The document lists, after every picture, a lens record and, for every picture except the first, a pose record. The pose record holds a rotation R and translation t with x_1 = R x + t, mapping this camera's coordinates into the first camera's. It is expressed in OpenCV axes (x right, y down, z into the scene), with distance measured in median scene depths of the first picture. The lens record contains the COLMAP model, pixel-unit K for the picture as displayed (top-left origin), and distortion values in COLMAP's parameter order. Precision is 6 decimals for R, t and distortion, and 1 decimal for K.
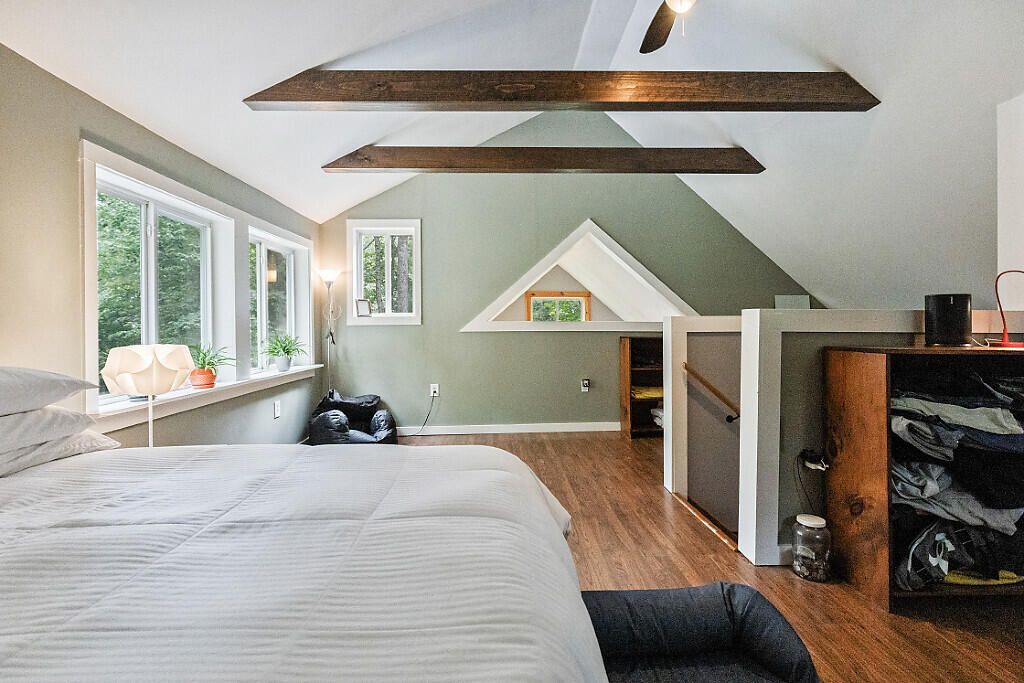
lens RADIAL K [[460.3, 0, 513.3], [0, 460.3, 326.3], [0, 0, 1]] dist [-0.000349, -0.000196]
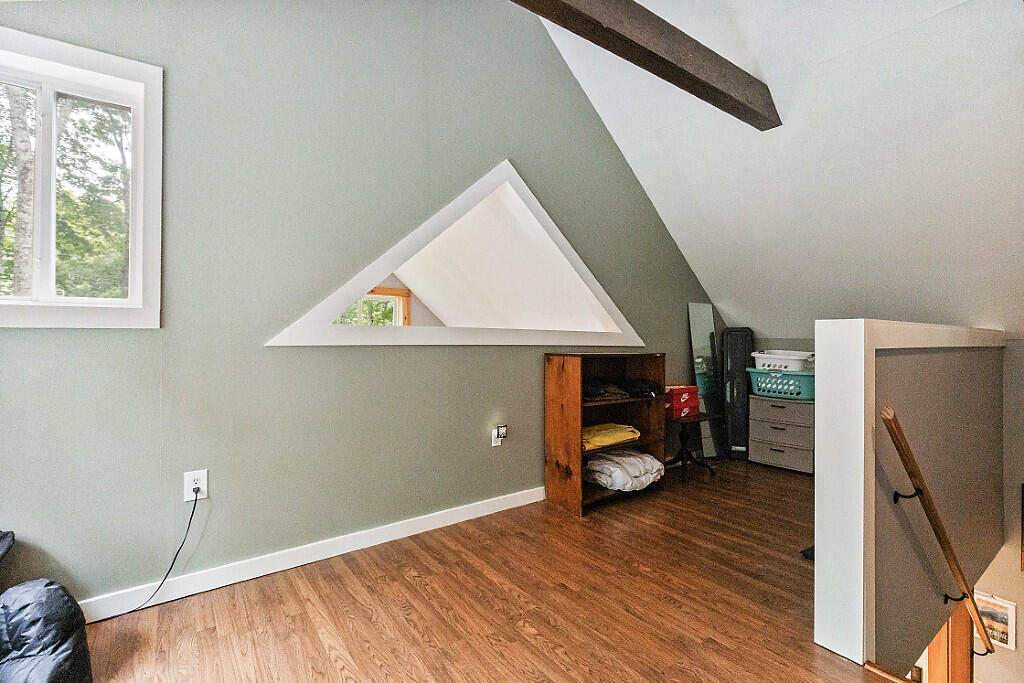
lens RADIAL K [[462.3, 0, 510.8], [0, 462.3, 334.0], [0, 0, 1]] dist [-0.002950, -0.001020]
pose [[0.830732, 0.014872, 0.556473, -0.168779], [-0.010220, 0.999882, -0.011465, 0.003088], [-0.556578, 0.003837, 0.830786, 0.491238]]
